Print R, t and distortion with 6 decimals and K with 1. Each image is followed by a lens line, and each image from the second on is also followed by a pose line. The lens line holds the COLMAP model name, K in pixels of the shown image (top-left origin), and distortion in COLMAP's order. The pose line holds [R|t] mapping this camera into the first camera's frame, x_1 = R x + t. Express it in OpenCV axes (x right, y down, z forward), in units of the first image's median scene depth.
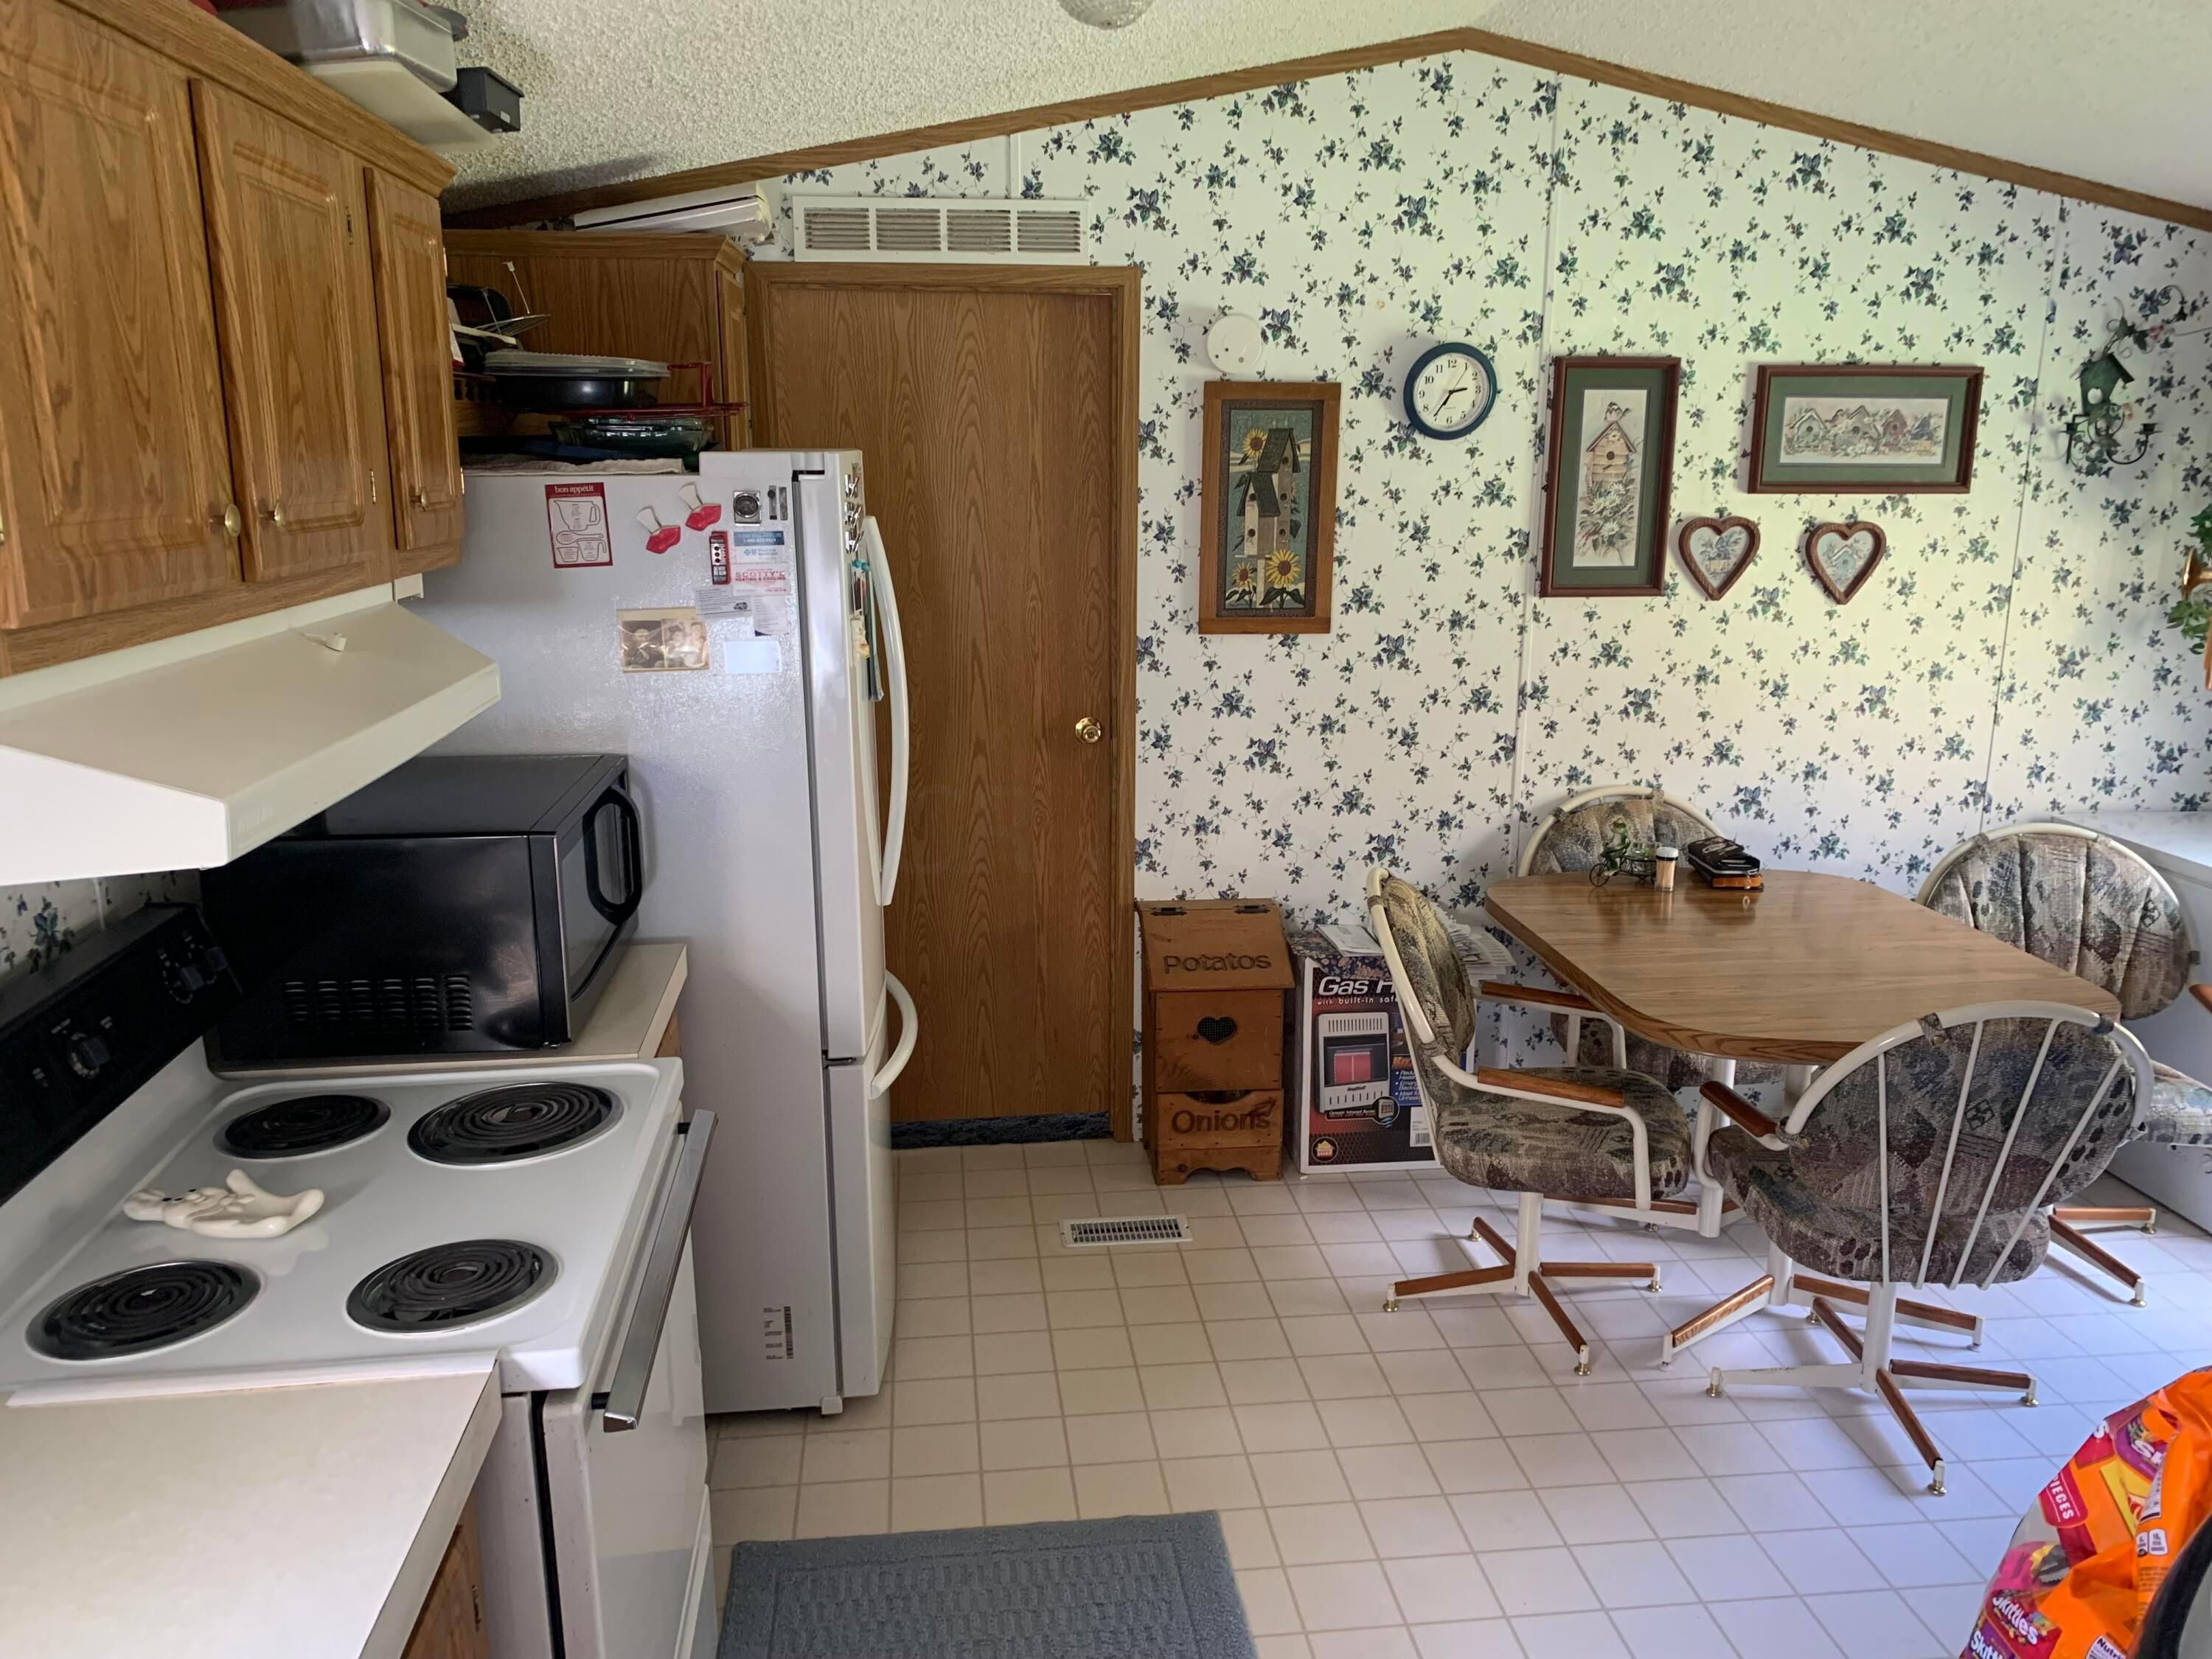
lens RADIAL K [[1709.2, 0, 1101.6], [0, 1709.2, 840.4], [0, 0, 1]] dist [0.029741, -0.034846]
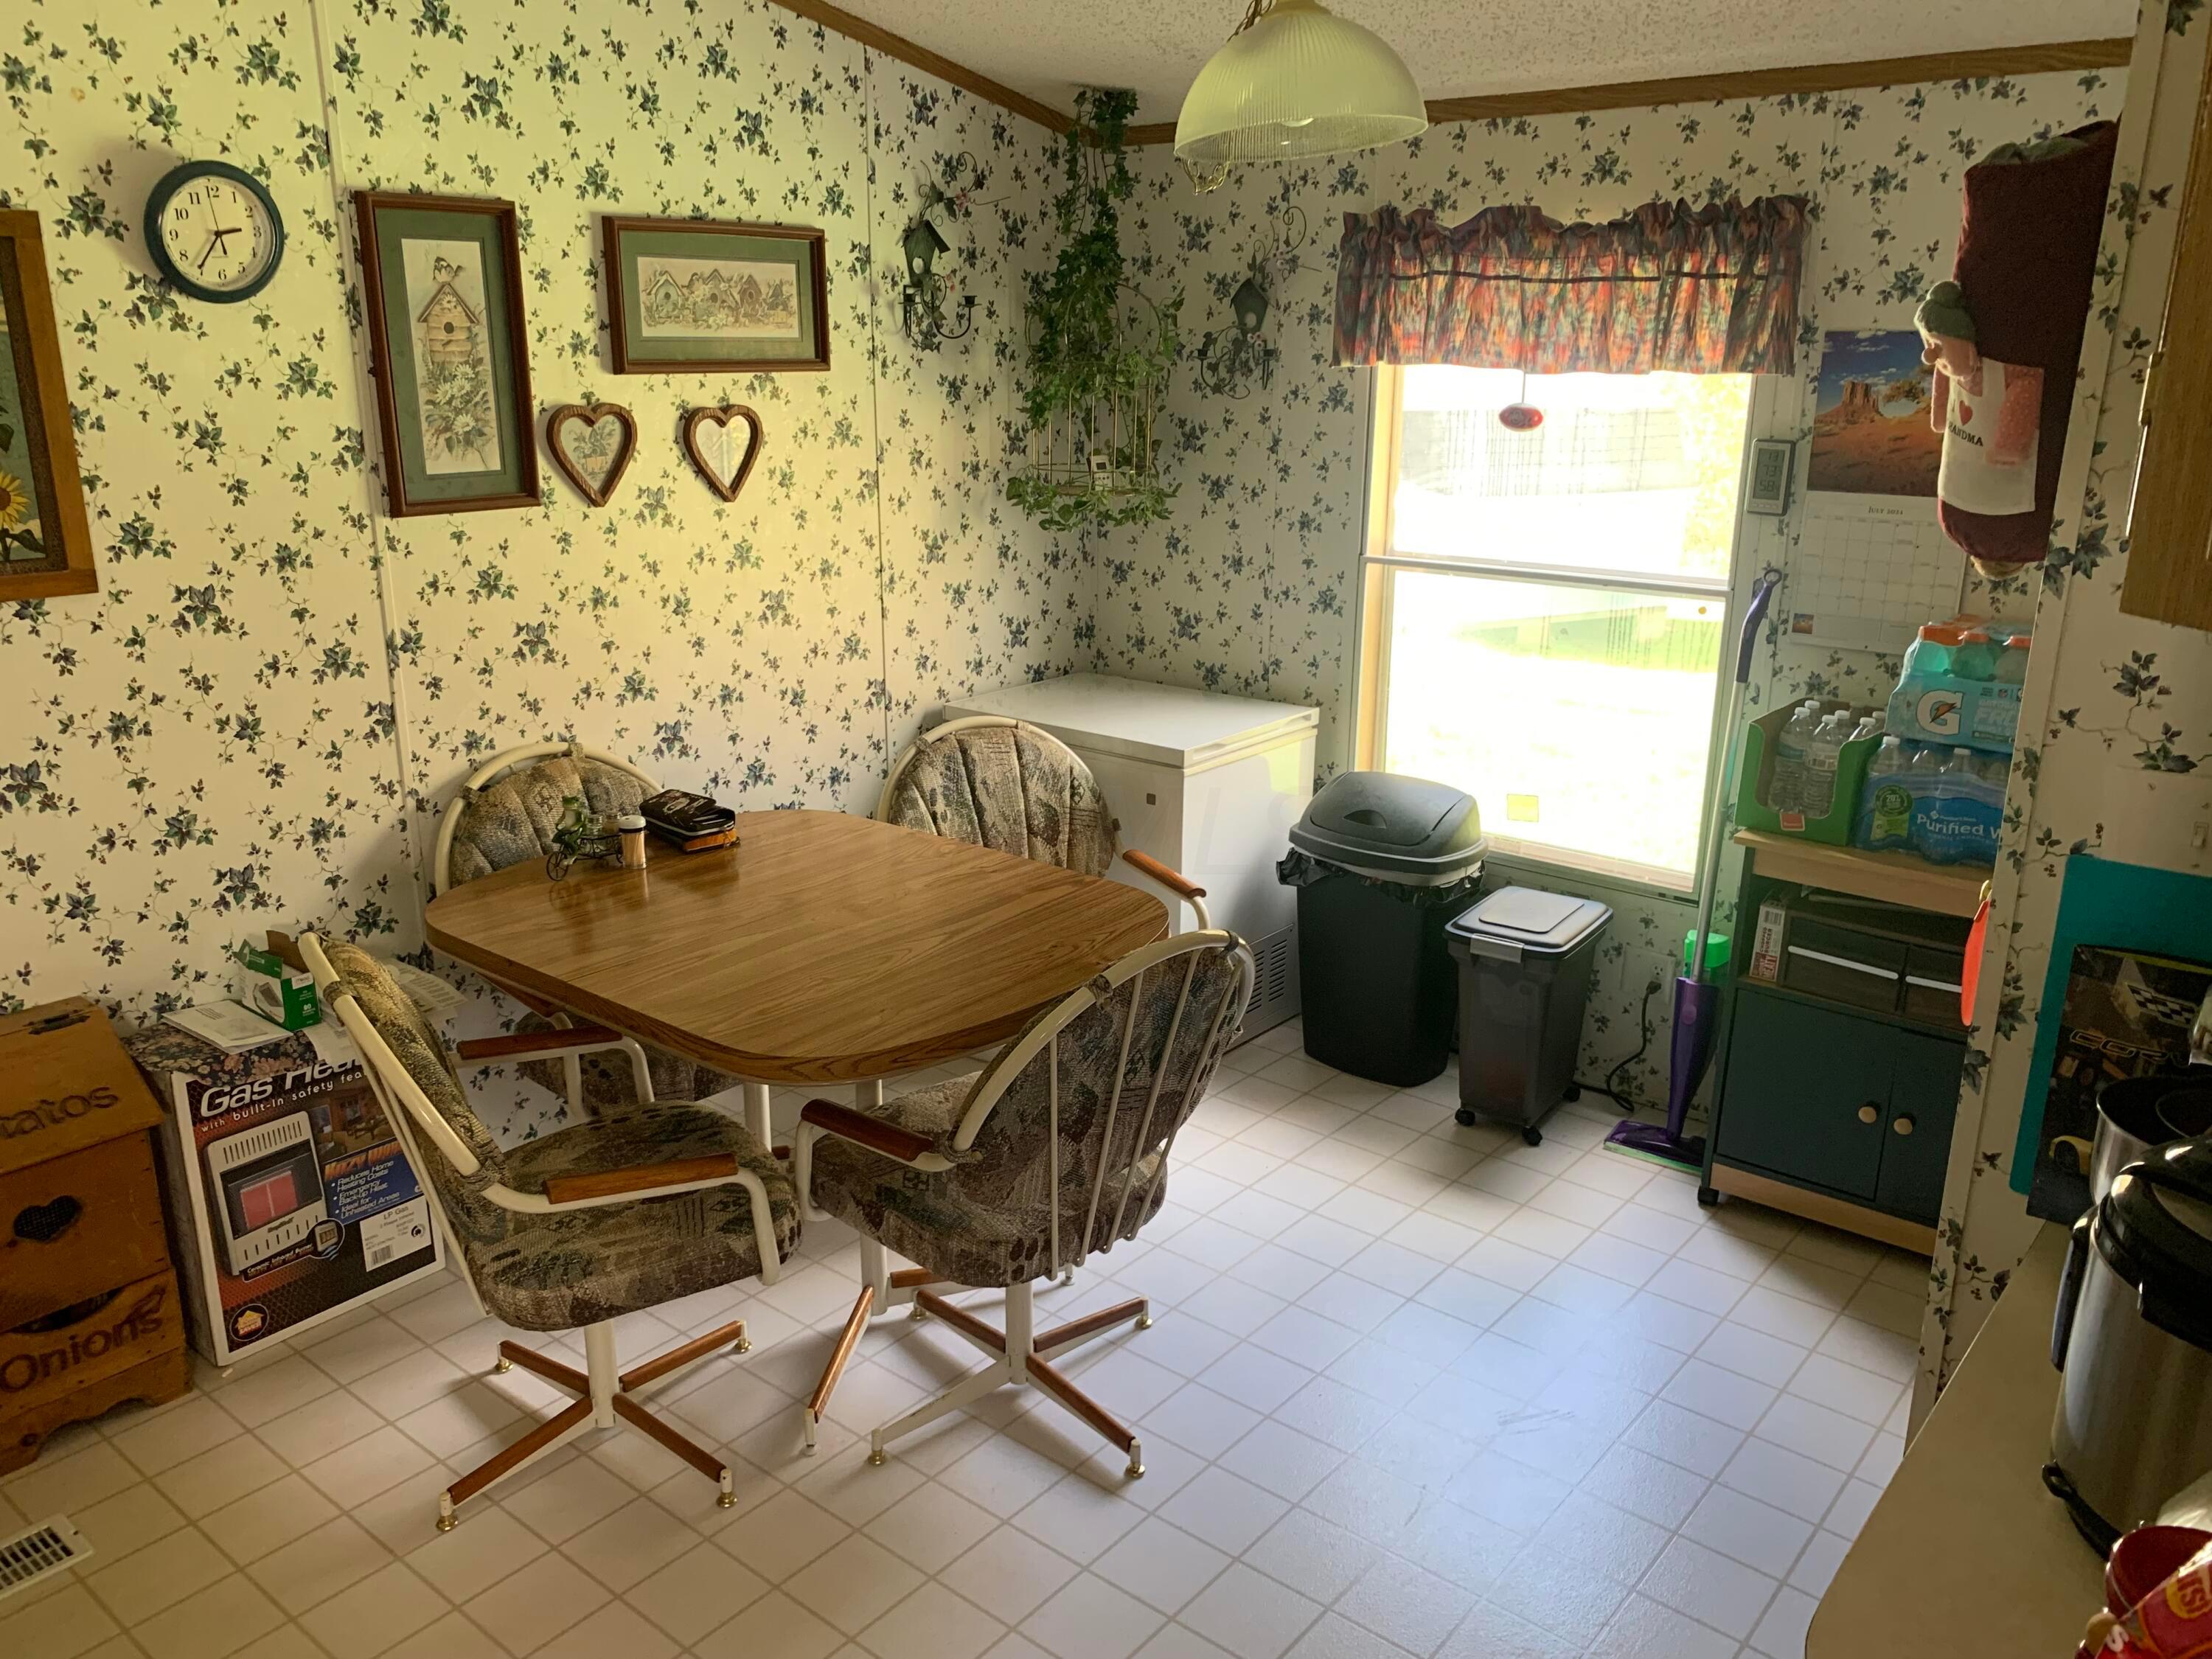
lens RADIAL K [[1709.2, 0, 1082.8], [0, 1709.2, 831.3], [0, 0, 1]] dist [0.029741, -0.034846]
pose [[0.726505, -0.193848, 0.659252, -0.048940], [0.157897, 0.980807, 0.114394, -0.045653], [-0.668774, 0.020986, 0.743169, 0.242623]]
